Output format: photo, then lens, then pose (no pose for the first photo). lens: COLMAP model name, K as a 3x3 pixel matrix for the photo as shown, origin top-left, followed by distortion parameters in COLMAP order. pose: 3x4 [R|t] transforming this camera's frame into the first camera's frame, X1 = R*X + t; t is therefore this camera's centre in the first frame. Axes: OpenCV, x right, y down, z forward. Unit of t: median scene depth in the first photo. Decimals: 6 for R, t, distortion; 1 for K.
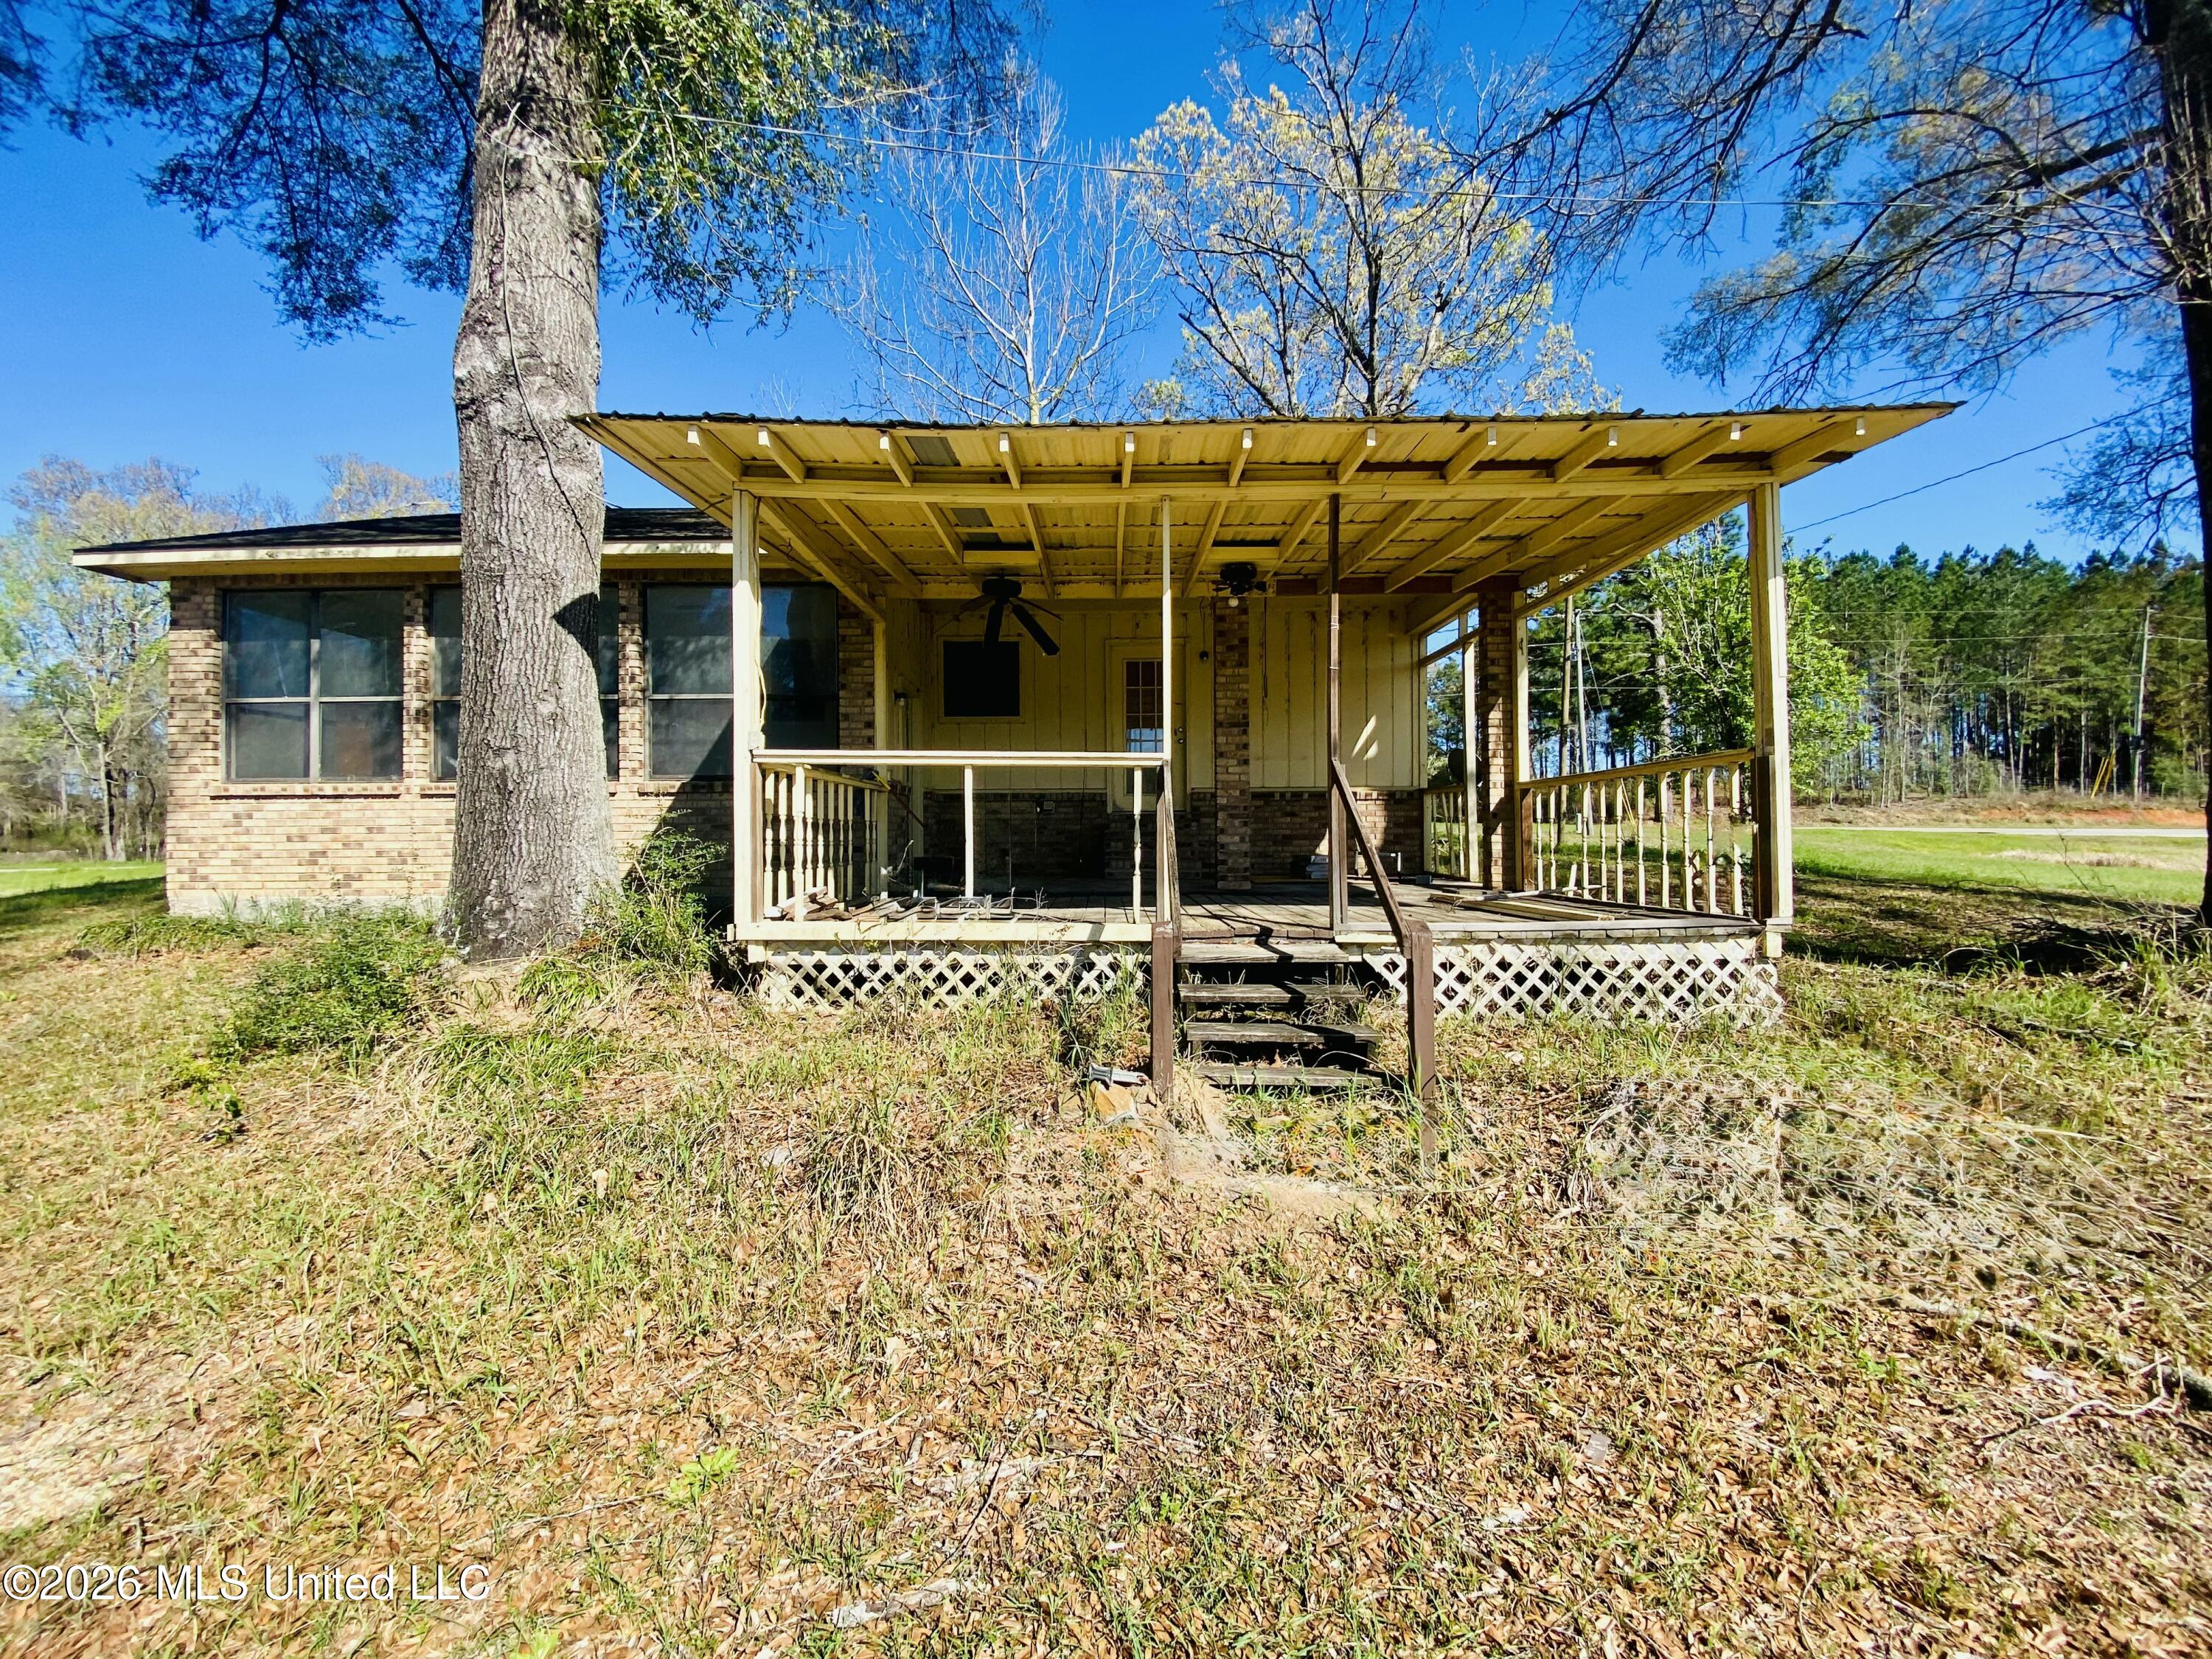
lens RADIAL K [[891.5, 0, 1101.1], [0, 891.5, 826.0], [0, 0, 1]] dist [0.009952, -0.015371]
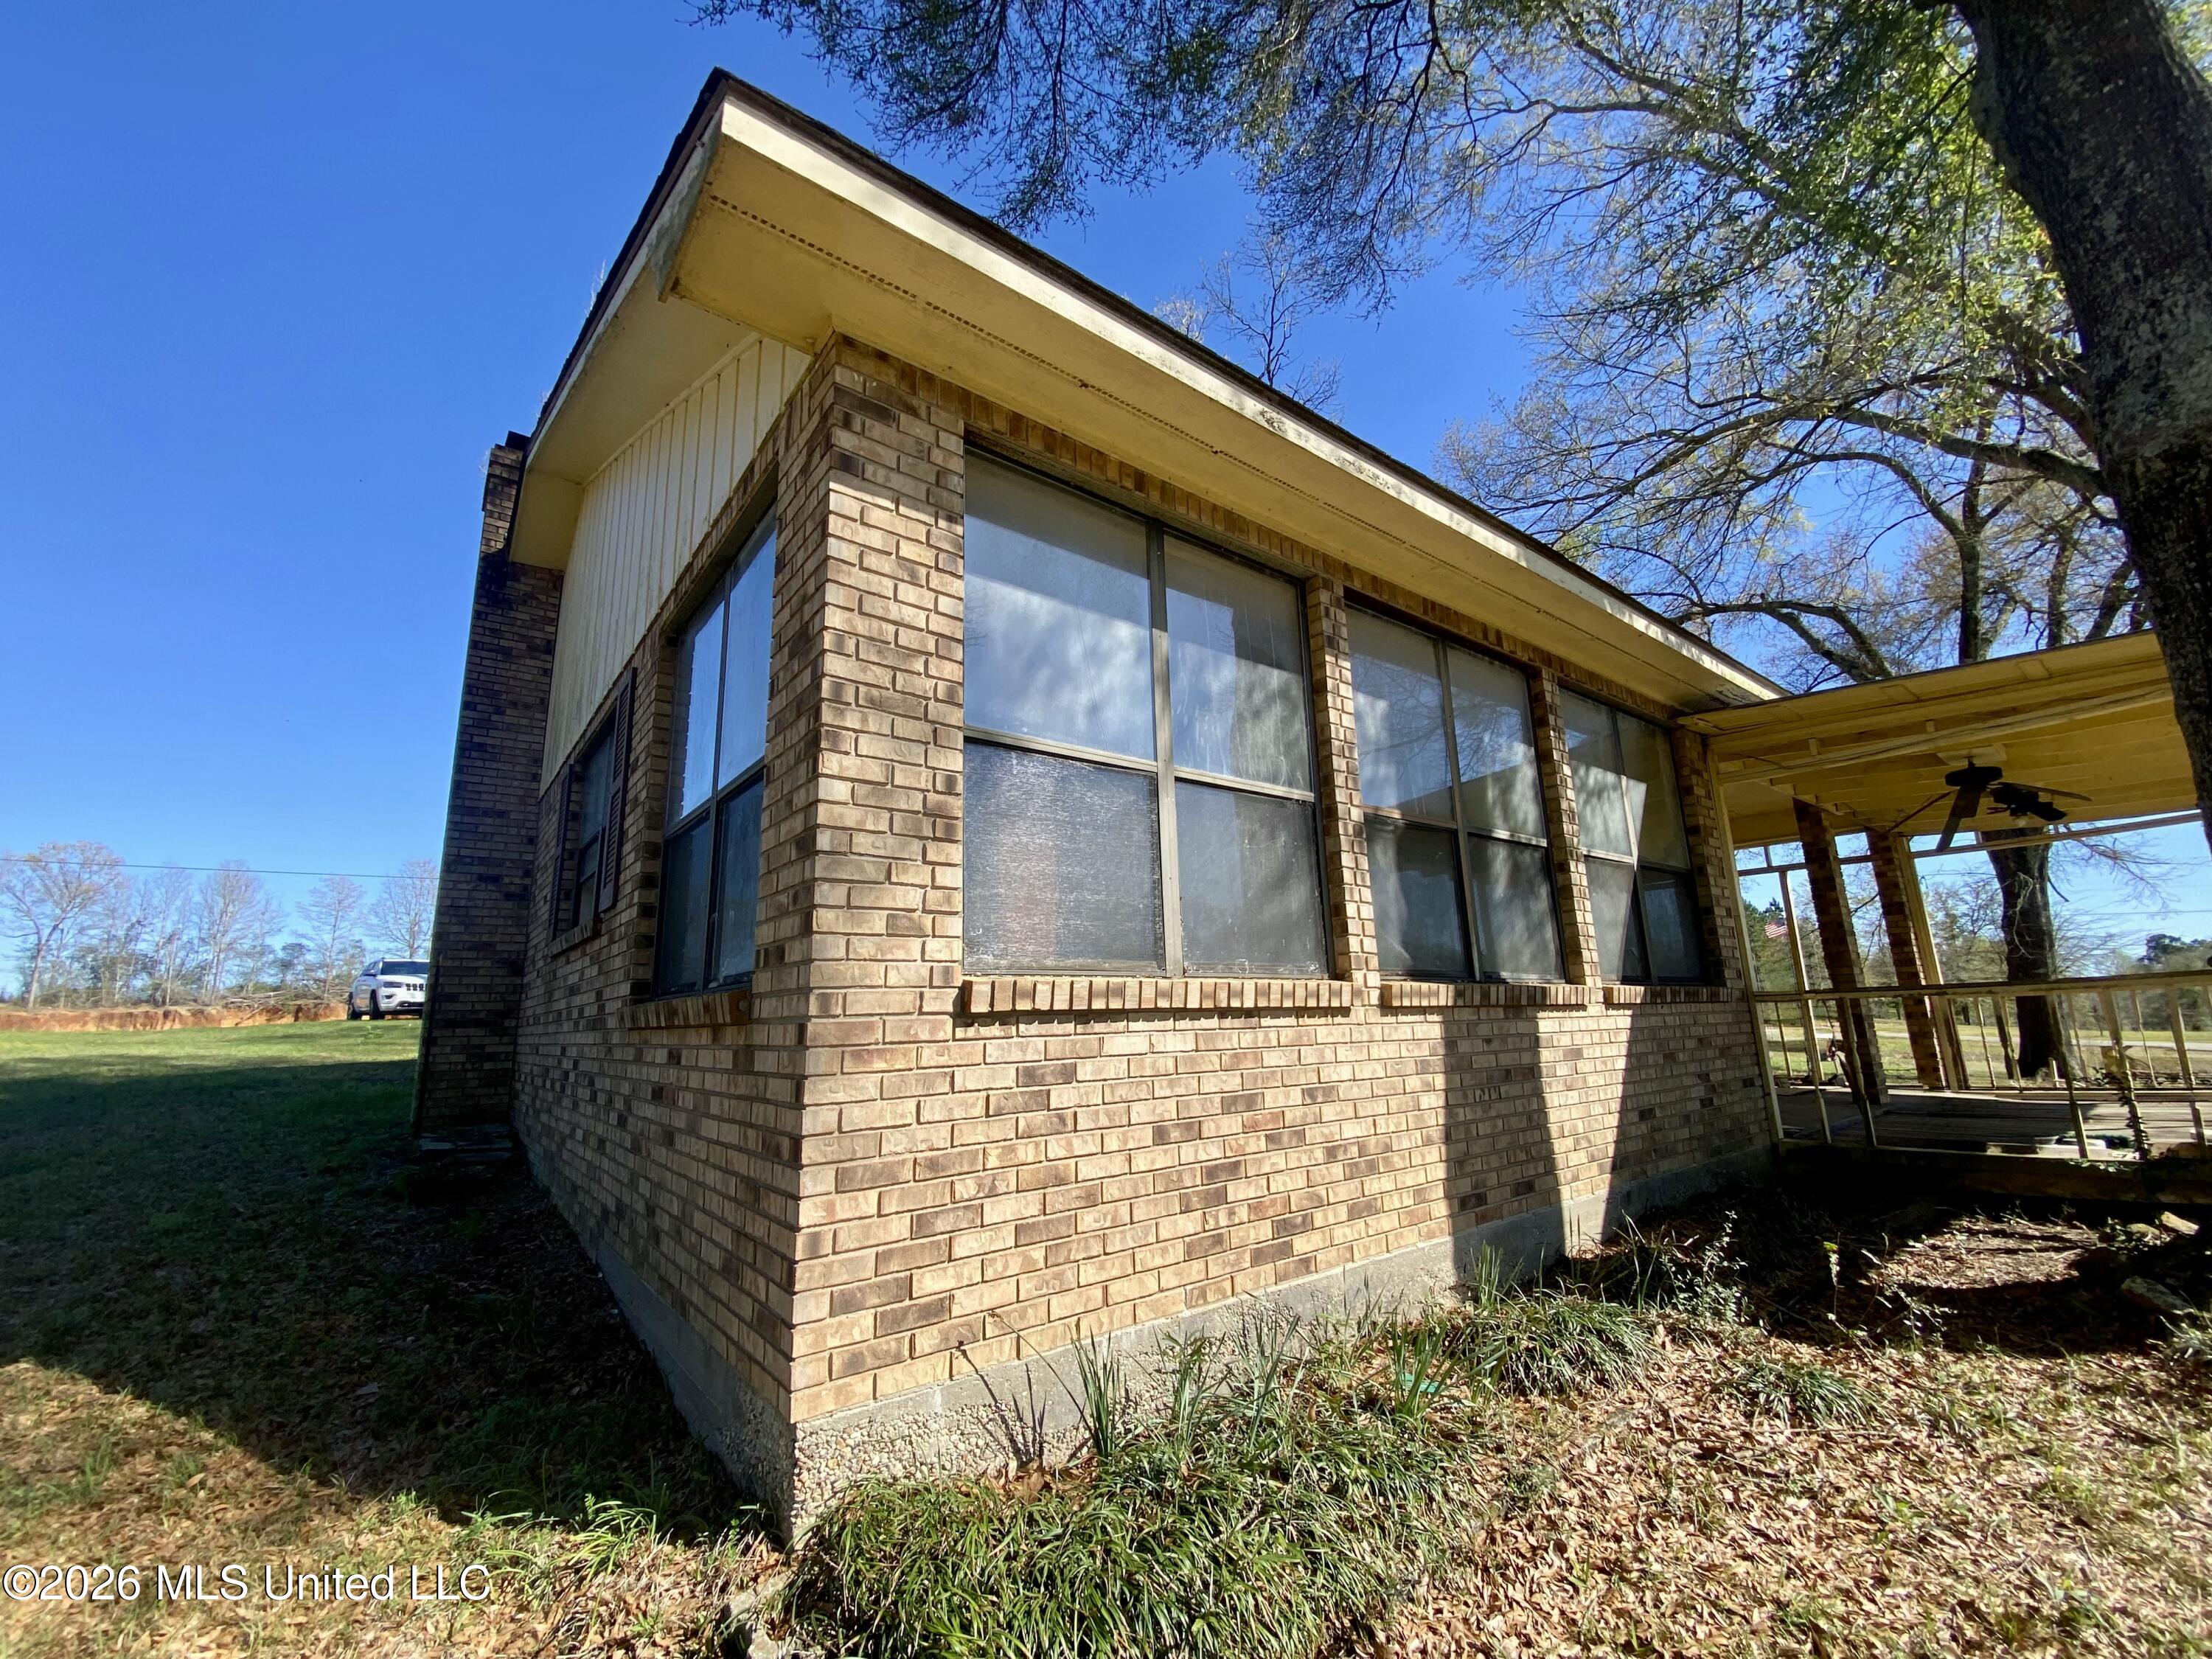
lens RADIAL K [[891.5, 0, 1101.1], [0, 891.5, 826.0], [0, 0, 1]] dist [0.009952, -0.015371]
pose [[0.794589, 0.119059, 0.595360, -1.155247], [0.035190, 0.969906, -0.240924, -0.020089], [-0.606127, 0.212386, 0.766486, 0.719194]]
